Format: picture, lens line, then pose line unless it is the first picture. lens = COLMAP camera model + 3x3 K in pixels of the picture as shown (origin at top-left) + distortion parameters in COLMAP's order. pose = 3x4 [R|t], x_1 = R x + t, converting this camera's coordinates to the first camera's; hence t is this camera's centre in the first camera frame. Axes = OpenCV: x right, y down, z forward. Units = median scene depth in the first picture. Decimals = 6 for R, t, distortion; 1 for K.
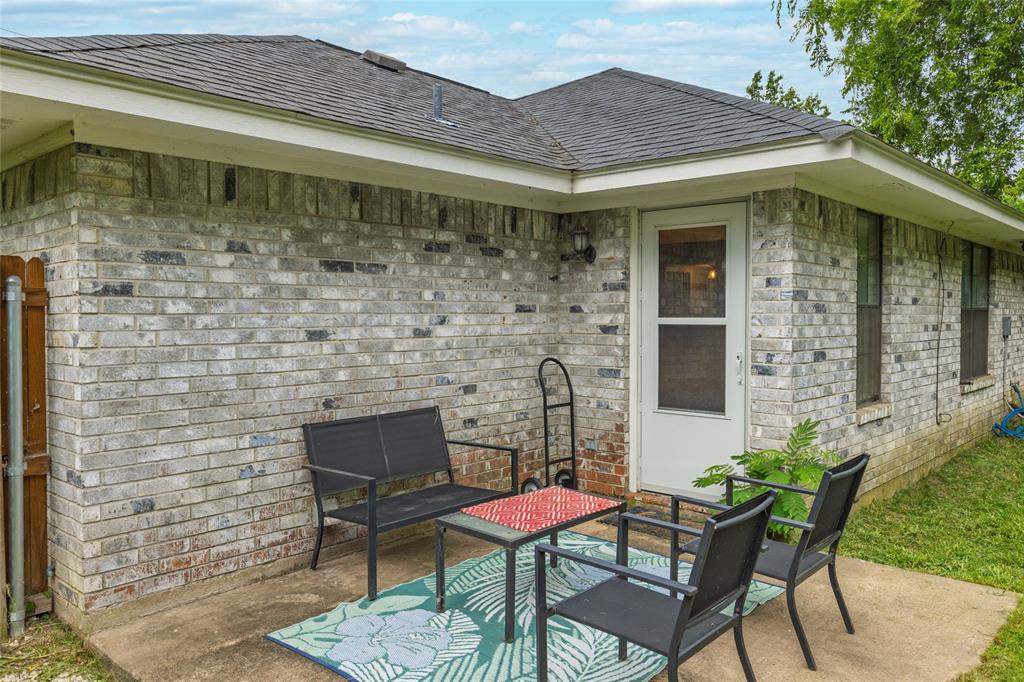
lens RADIAL K [[780.8, 0, 512.0], [0, 780.8, 341.0], [0, 0, 1]] dist [0.001980, -0.000238]
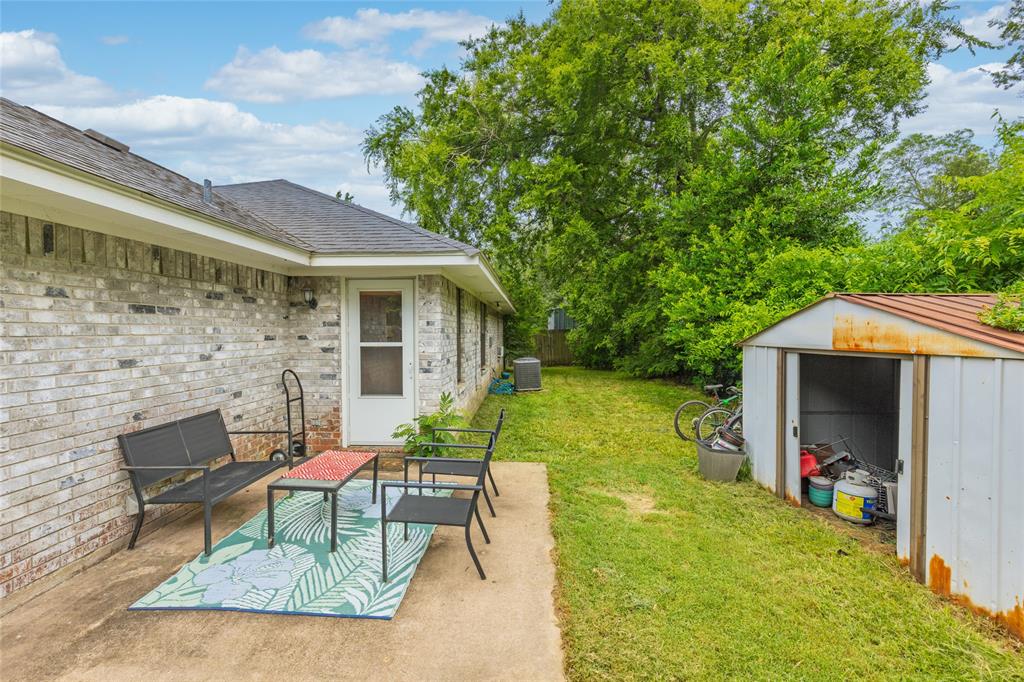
lens RADIAL K [[455.0, 0, 511.7], [0, 455.0, 342.6], [0, 0, 1]] dist [0.001630, 0.000135]
pose [[0.766012, -0.017716, 0.642582, -0.216741], [0.024787, 0.999691, -0.001988, -0.021304], [-0.642348, 0.017450, 0.766214, 0.029841]]
